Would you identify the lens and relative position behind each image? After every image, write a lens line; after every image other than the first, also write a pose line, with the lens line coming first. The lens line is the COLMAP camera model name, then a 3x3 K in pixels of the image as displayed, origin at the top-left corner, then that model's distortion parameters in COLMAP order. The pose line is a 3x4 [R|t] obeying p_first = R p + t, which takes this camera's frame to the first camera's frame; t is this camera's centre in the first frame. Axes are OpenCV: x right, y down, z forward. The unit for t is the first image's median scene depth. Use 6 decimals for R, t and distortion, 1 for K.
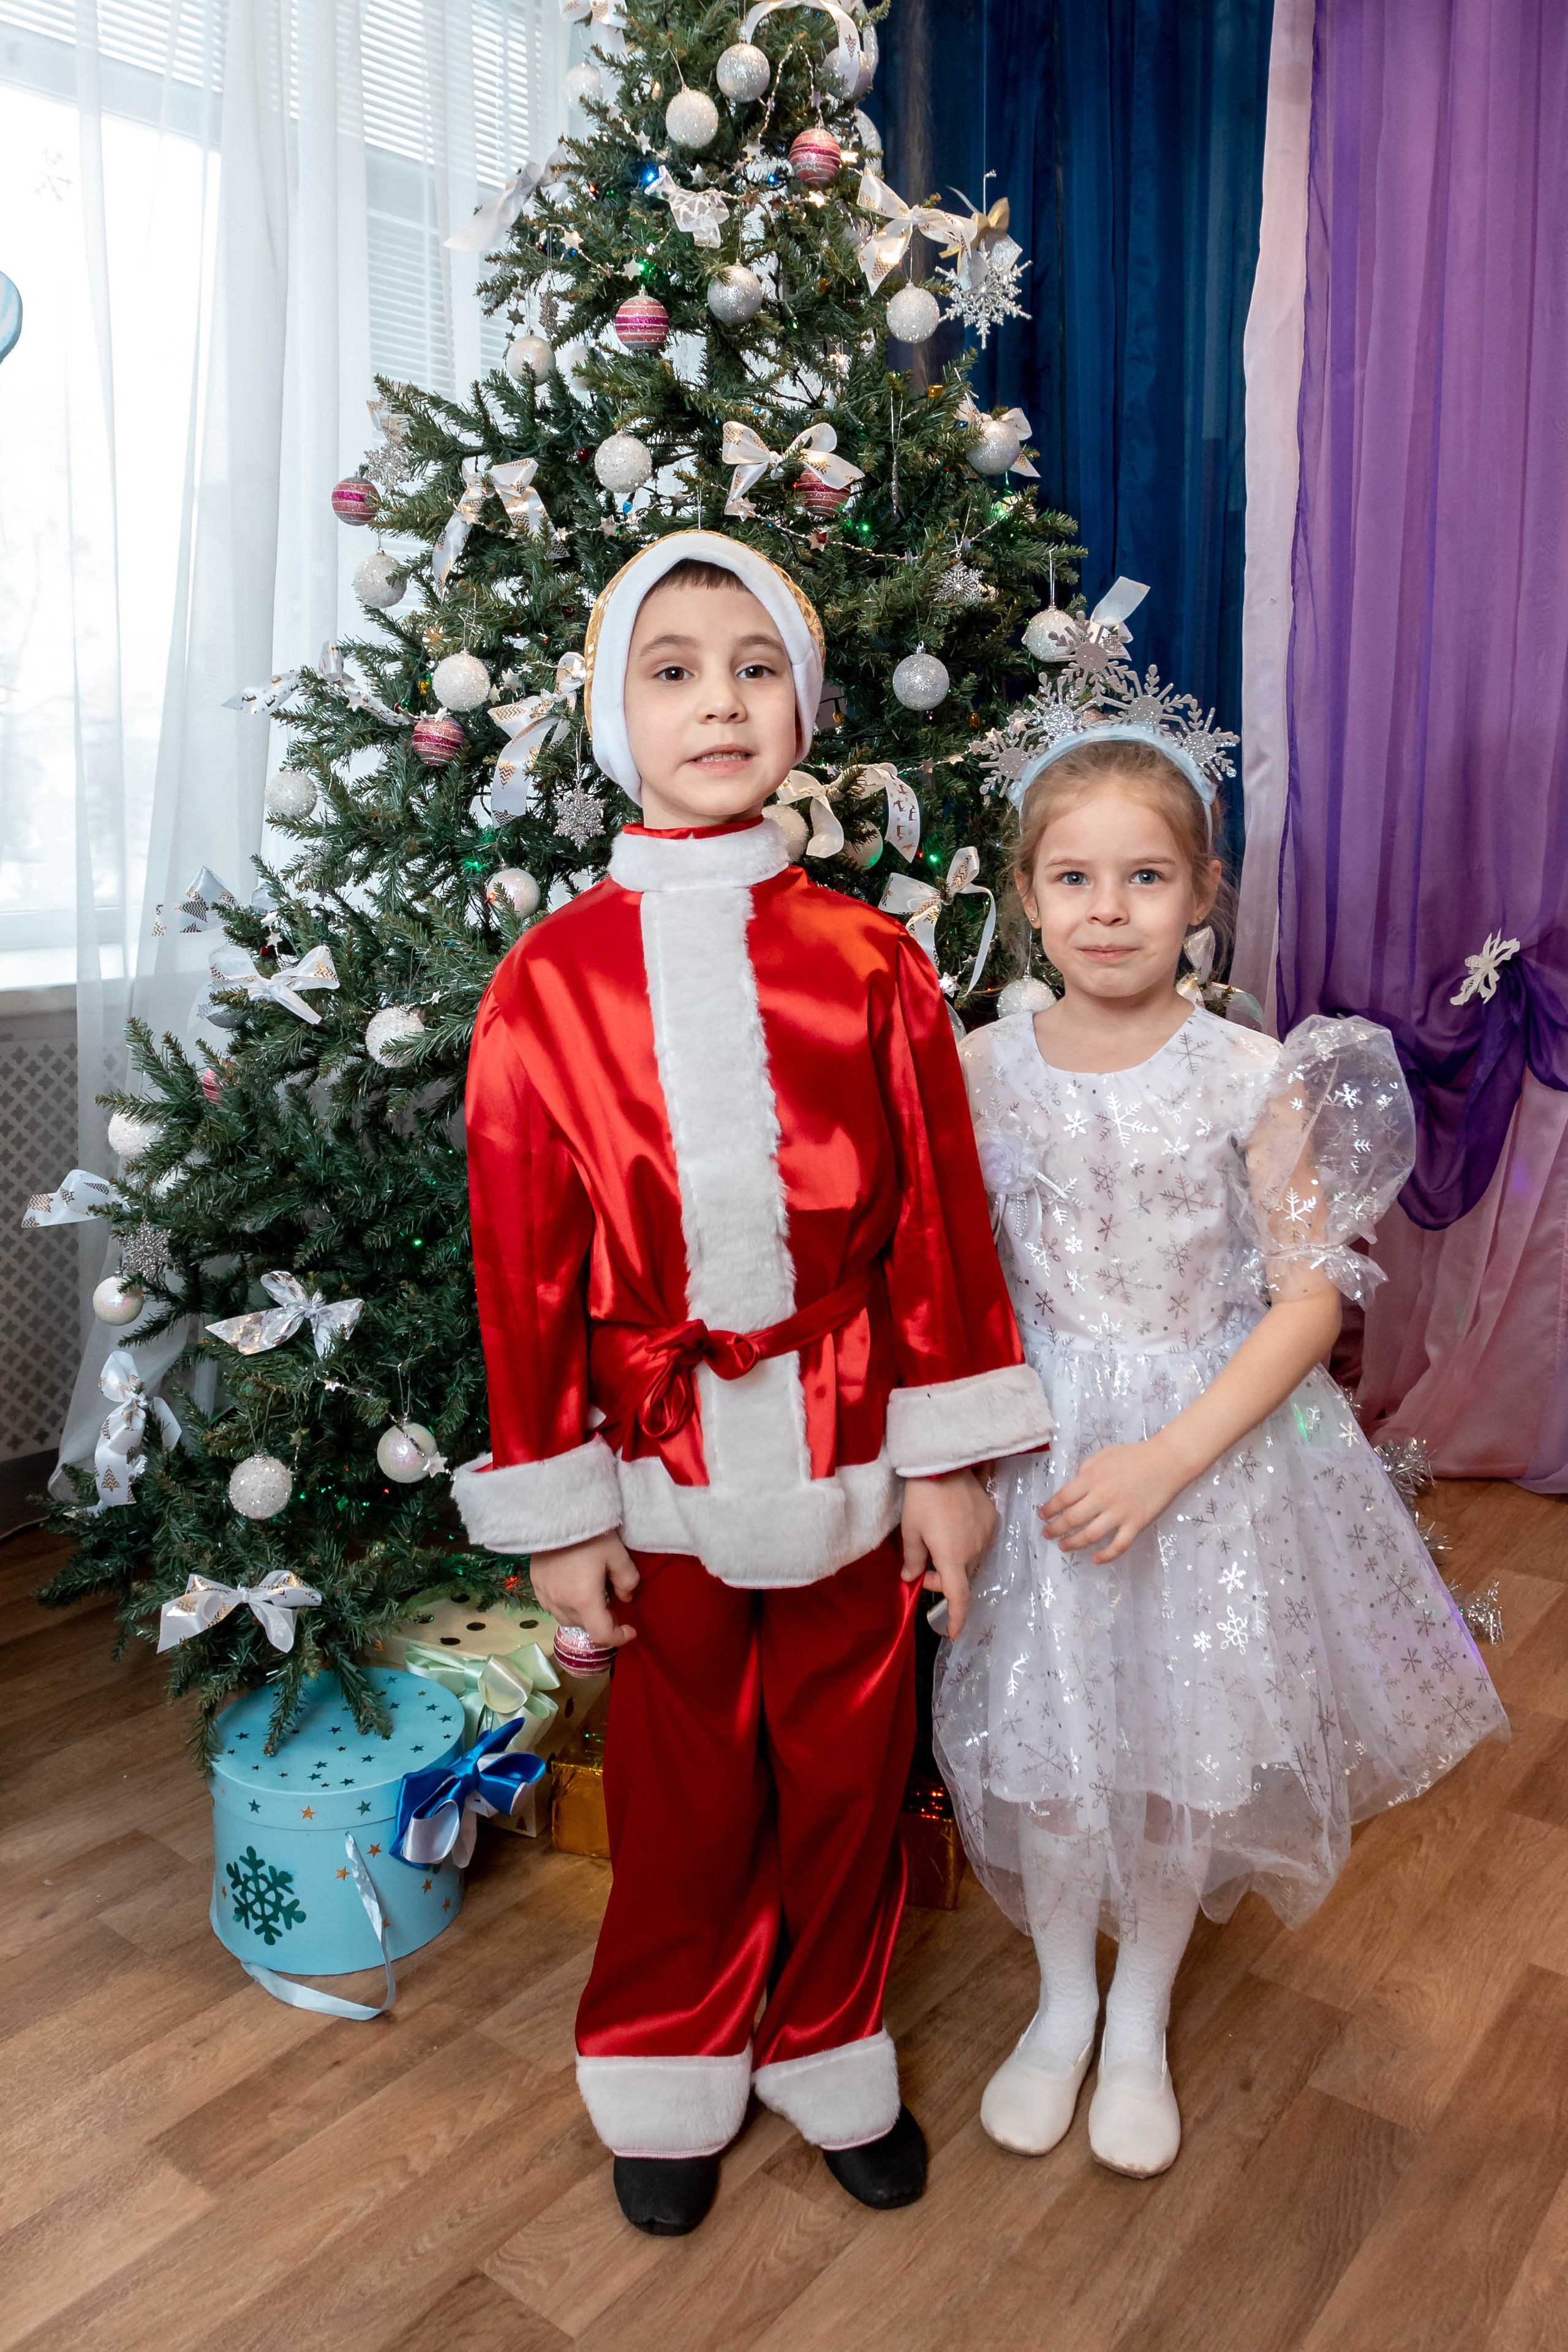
lens RADIAL K [[1822.1, 0, 760.7], [0, 1822.1, 990.9], [0, 0, 1]] dist [-0.065867, 0.047074]
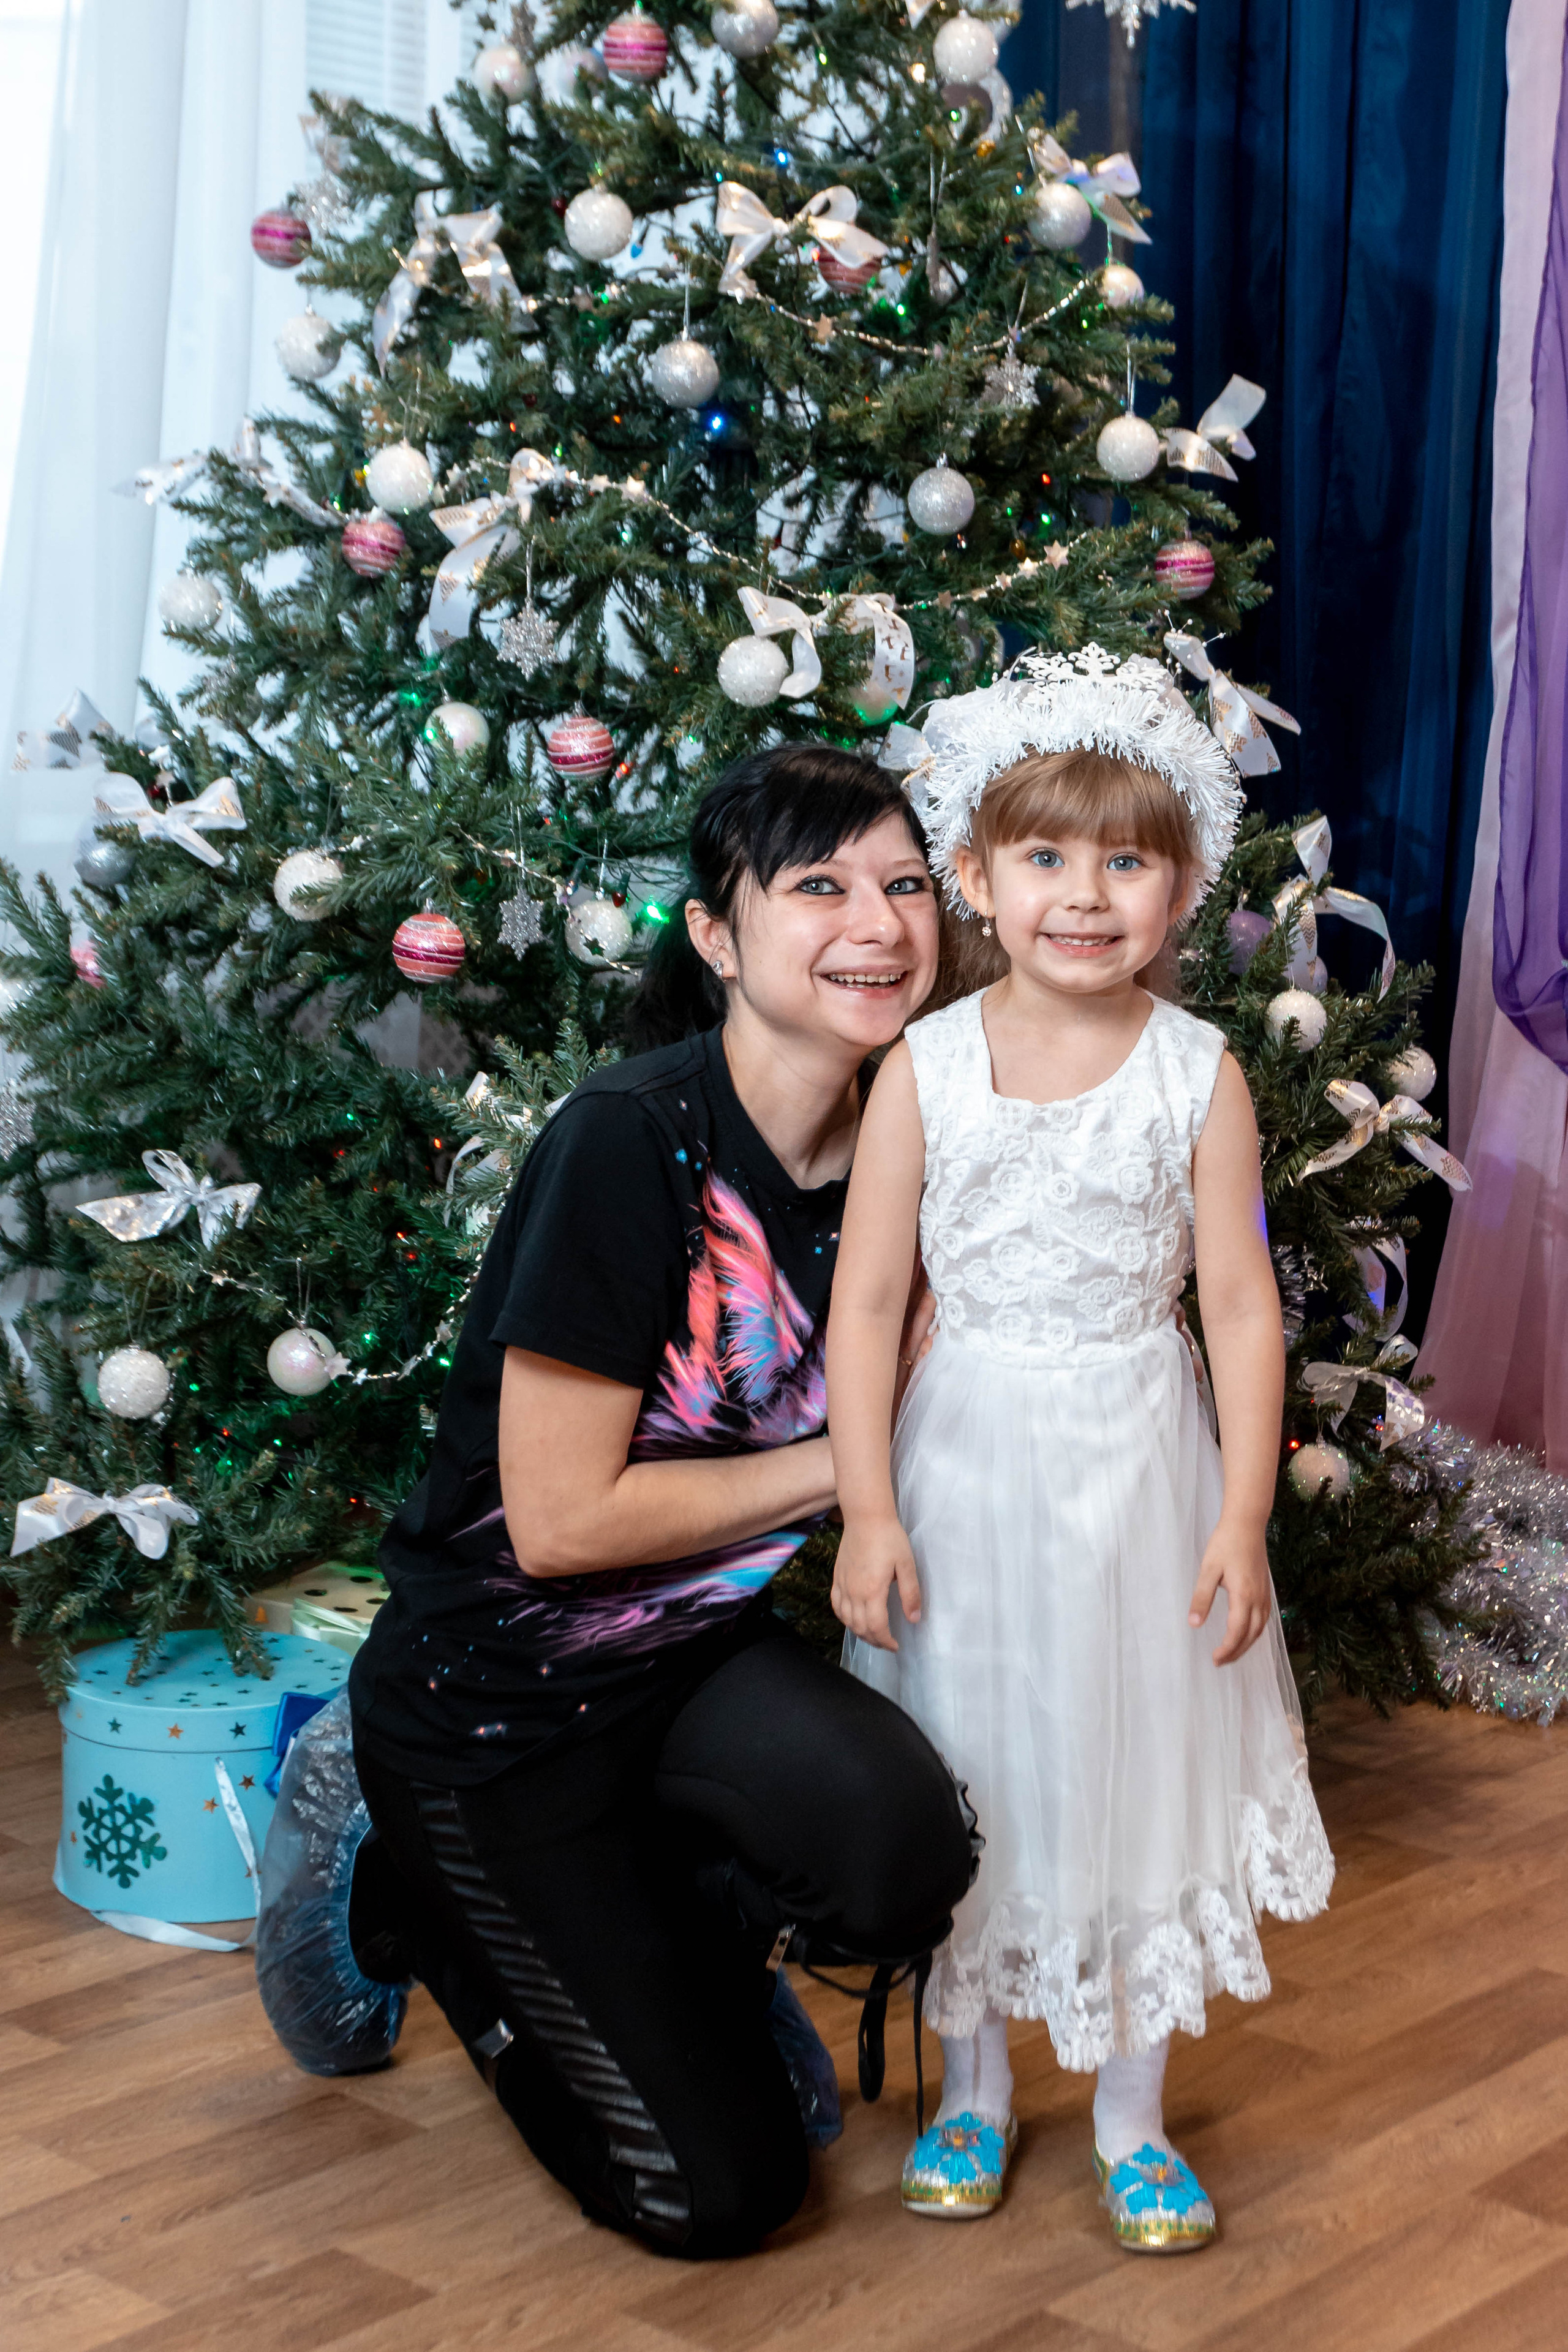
lens RADIAL K [[3568.3, 0, 1085.6], [0, 3568.3, 1152.2], [0, 0, 1]] dist [-0.005259, 0.087086]
pose [[0.999121, 0.040054, 0.012330, 0.141276], [-0.040340, 0.998899, 0.023956, 0.088486], [-0.011357, -0.024432, 0.999637, -0.653103]]
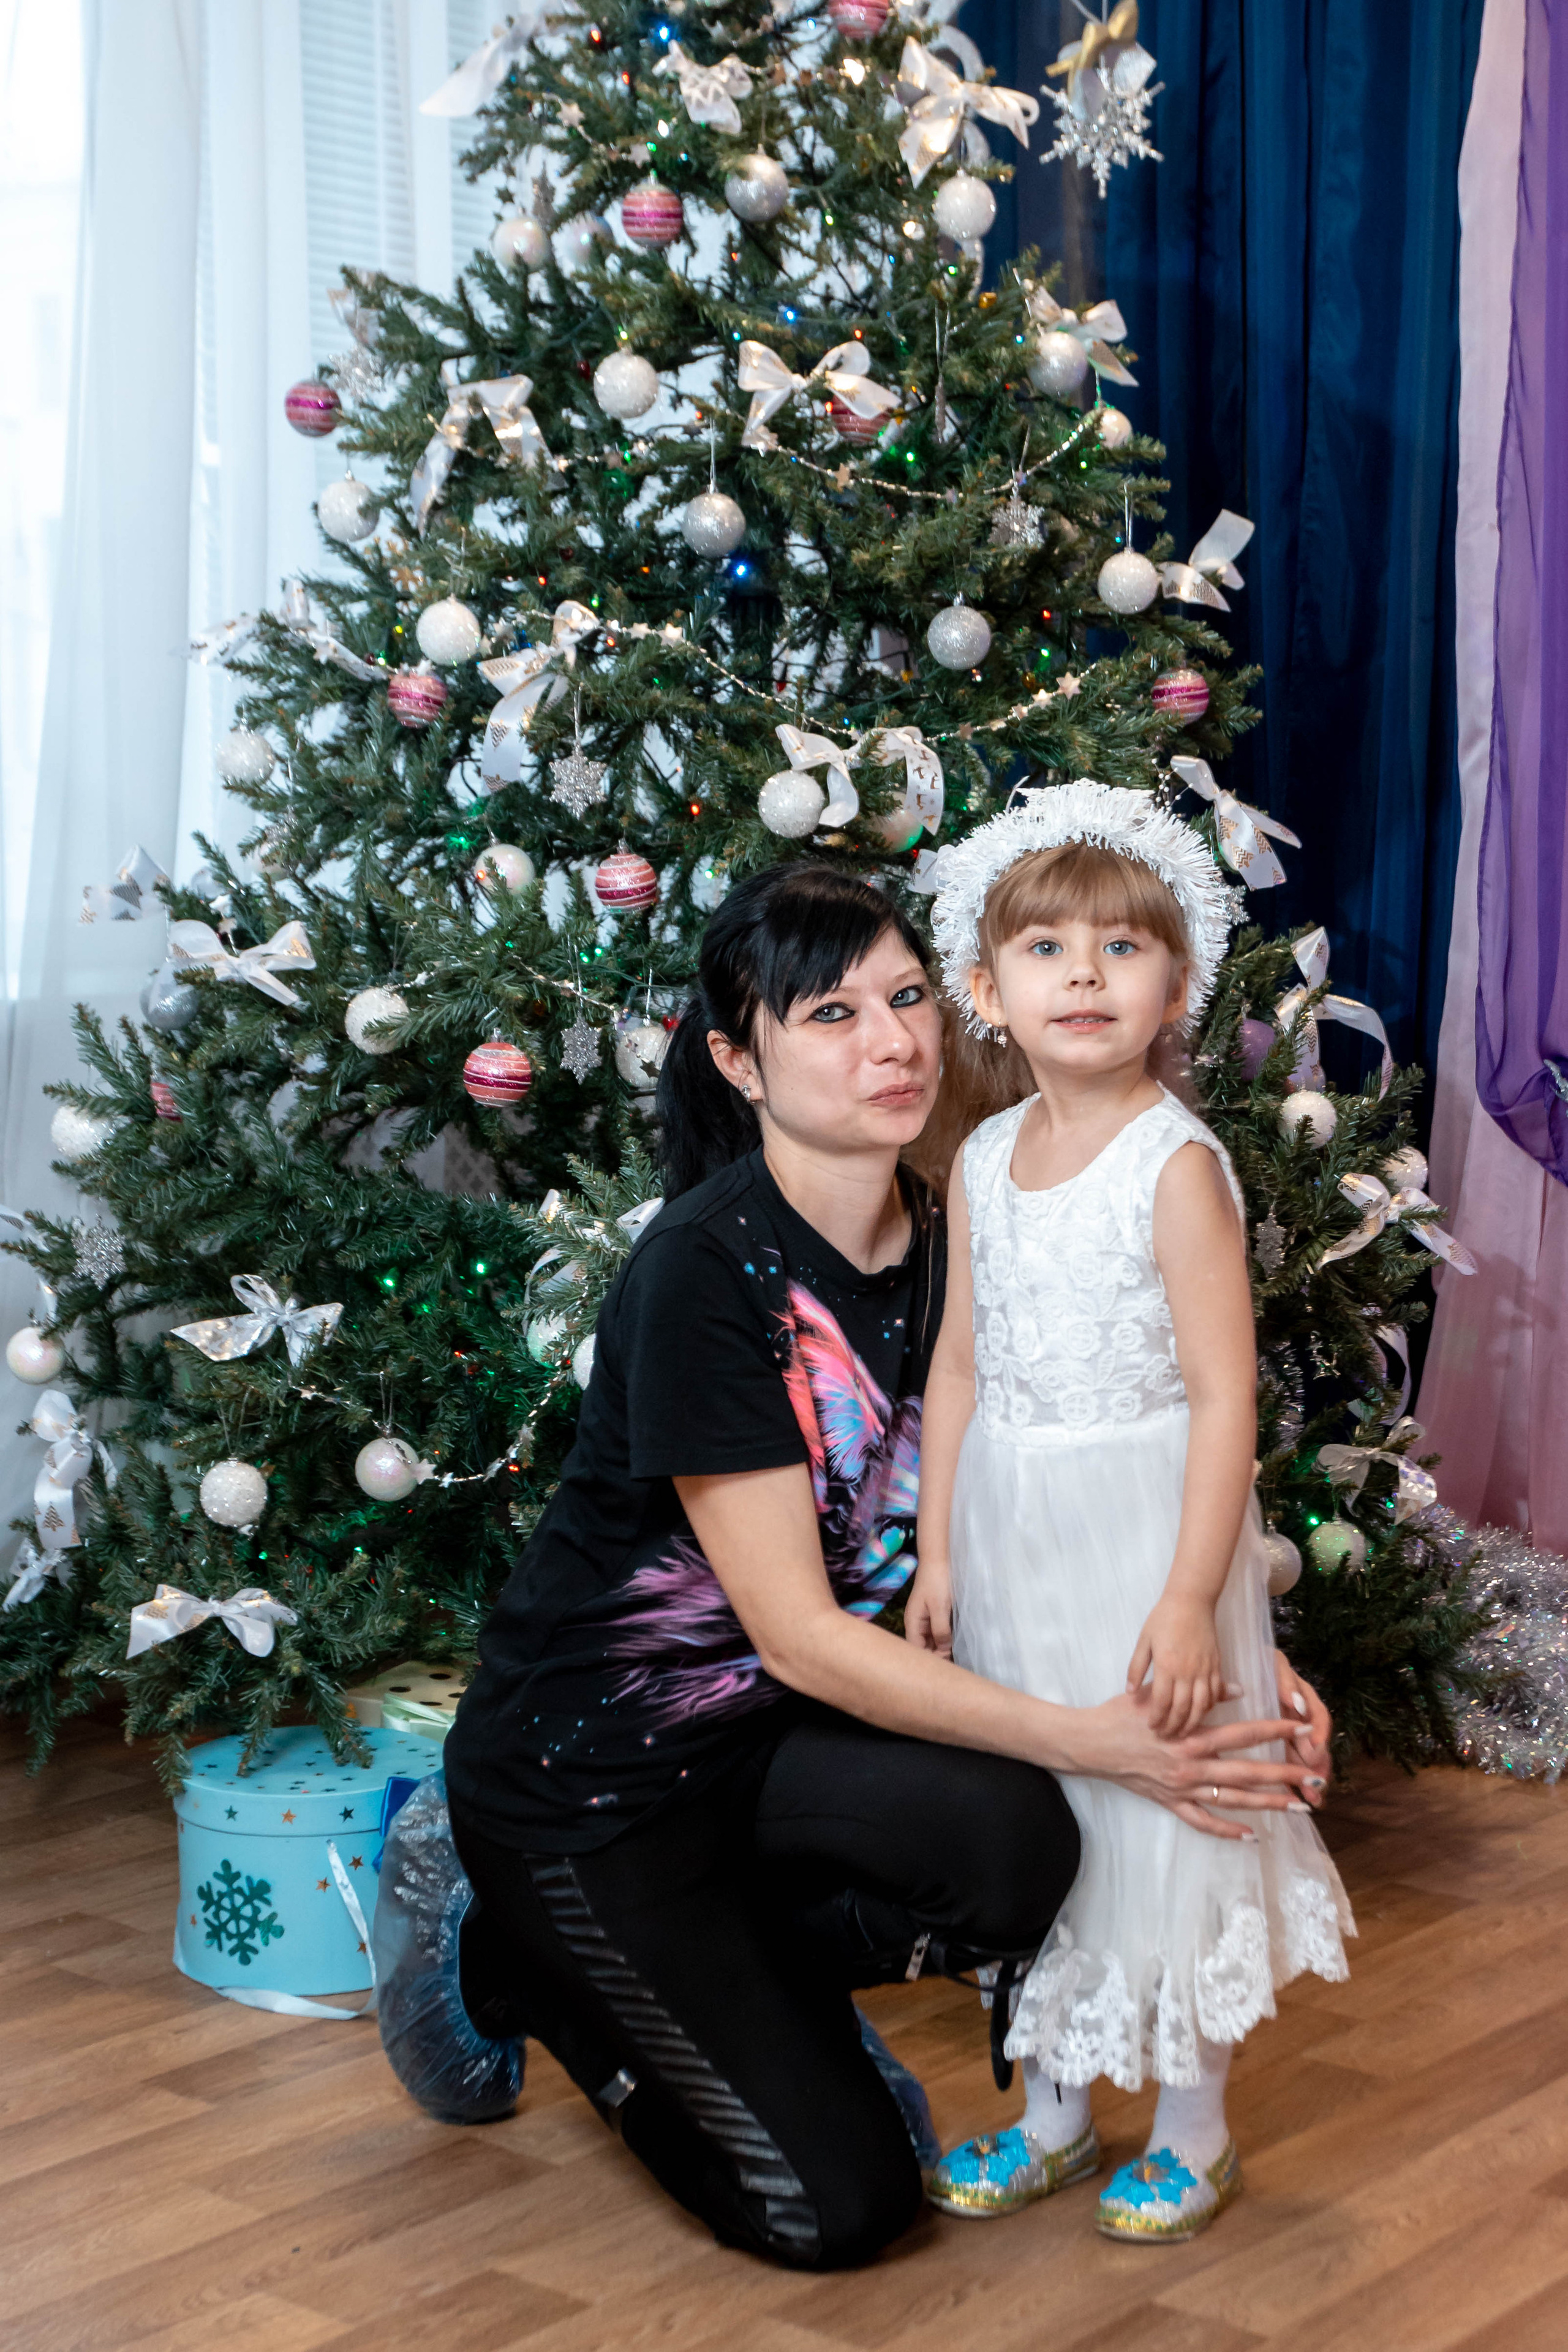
lens RADIAL K [[3541.0, 0, 1005.0], [0, 3541.0, 1355.6], [0, 0, 1]] dist [-0.002958, 0.079093]
pose [[0.999863, 0.007361, 0.014802, 0.083889], [-0.007965, 0.999121, 0.041167, 0.108429], [-0.014486, -0.041280, 0.999043, -0.736649]]
